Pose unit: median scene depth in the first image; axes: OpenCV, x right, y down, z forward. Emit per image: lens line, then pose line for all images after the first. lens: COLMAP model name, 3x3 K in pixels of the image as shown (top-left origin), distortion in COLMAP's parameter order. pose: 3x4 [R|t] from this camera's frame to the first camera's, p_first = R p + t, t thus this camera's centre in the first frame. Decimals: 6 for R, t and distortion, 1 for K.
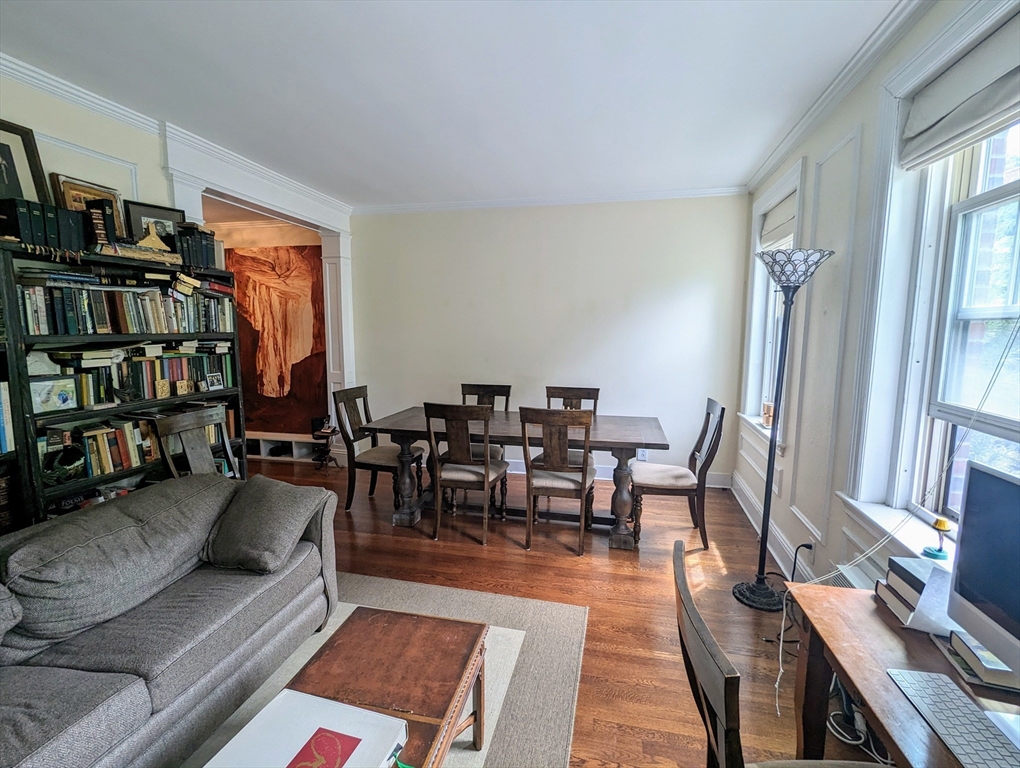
lens RADIAL K [[482.6, 0, 508.8], [0, 482.6, 386.5], [0, 0, 1]] dist [-0.003699, 0.002497]
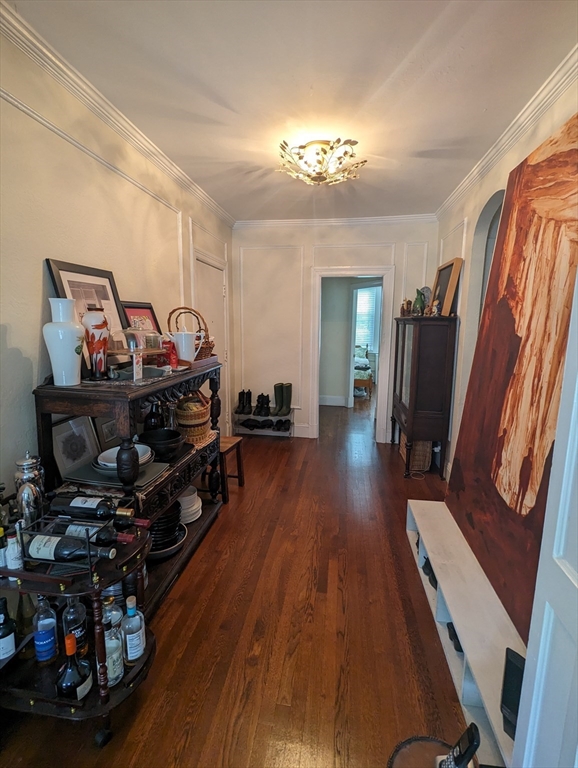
lens RADIAL K [[363.3, 0, 287.7], [0, 363.3, 382.0], [0, 0, 1]] dist [-0.003699, 0.002497]
pose [[0.071430, 0.160472, -0.984452, -0.215015], [-0.128889, 0.980184, 0.150424, -0.099565], [0.989083, 0.116141, 0.090698, 0.775380]]
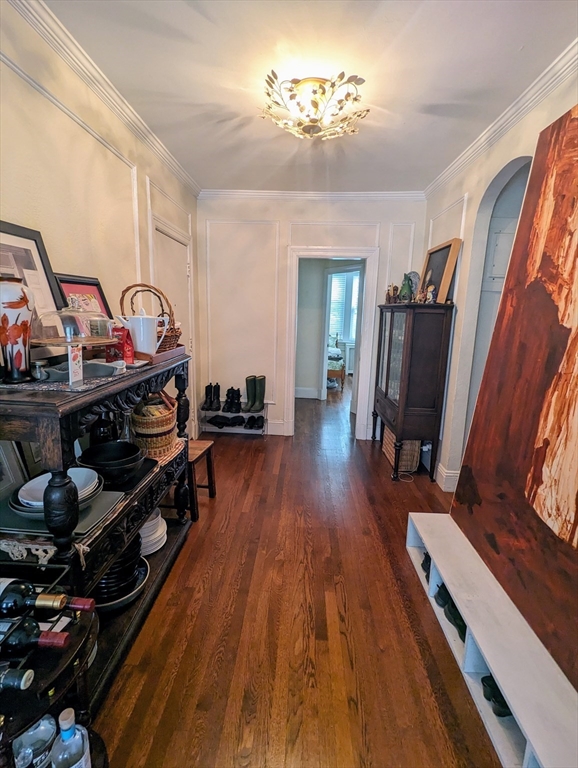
lens RADIAL K [[363.3, 0, 287.9], [0, 363.3, 381.7], [0, 0, 1]] dist [-0.003699, 0.002497]
pose [[0.176400, 0.191741, -0.965463, -0.296593], [-0.144902, 0.975216, 0.167203, -0.093494], [0.973595, 0.110403, 0.199811, 0.757209]]
